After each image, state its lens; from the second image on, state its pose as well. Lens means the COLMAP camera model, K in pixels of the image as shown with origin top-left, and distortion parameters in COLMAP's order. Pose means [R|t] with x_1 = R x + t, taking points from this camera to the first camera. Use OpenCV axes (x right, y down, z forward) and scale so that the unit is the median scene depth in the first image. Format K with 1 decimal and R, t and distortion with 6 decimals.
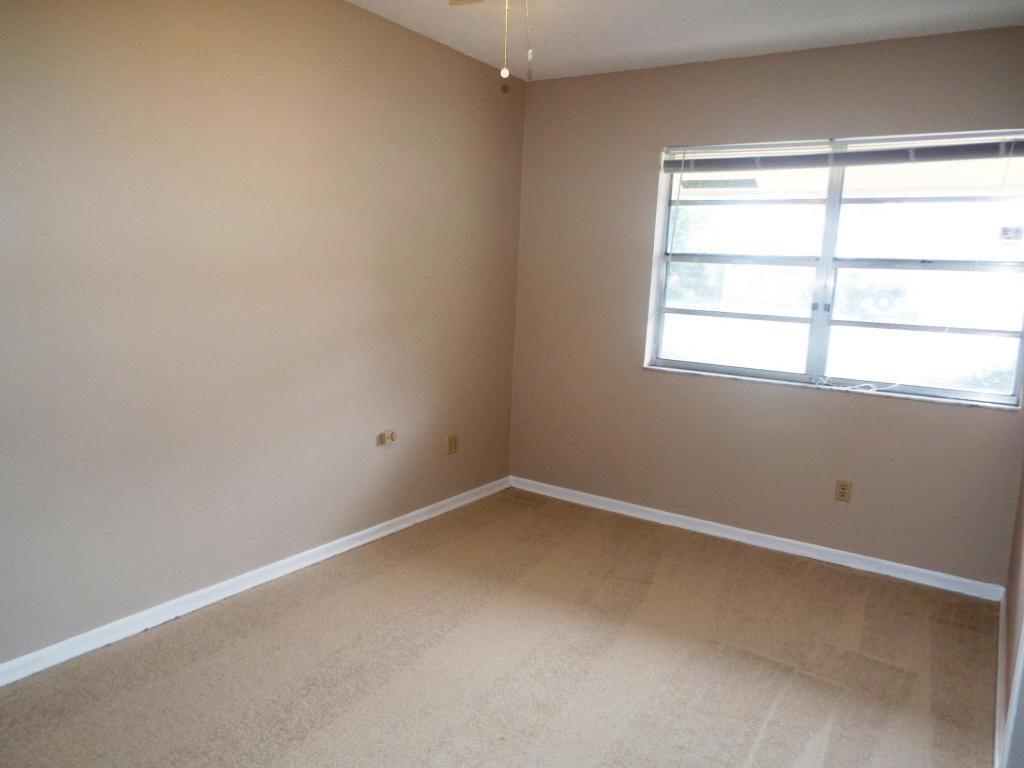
lens RADIAL K [[748.4, 0, 509.4], [0, 748.4, 387.7], [0, 0, 1]] dist [-0.012440, 0.016193]
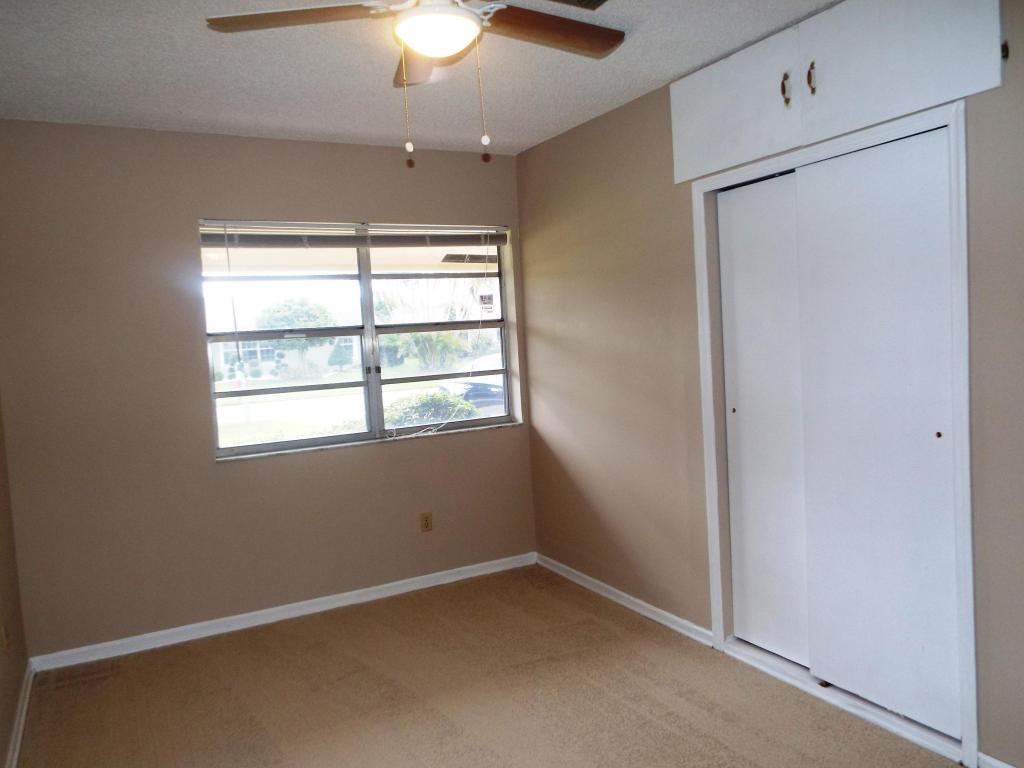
lens RADIAL K [[748.4, 0, 509.4], [0, 748.4, 387.7], [0, 0, 1]] dist [-0.012440, 0.016193]
pose [[0.465625, -0.129665, 0.875431, -0.476254], [0.213792, 0.976390, 0.030907, -0.073031], [-0.858770, 0.172769, 0.482353, 0.290344]]
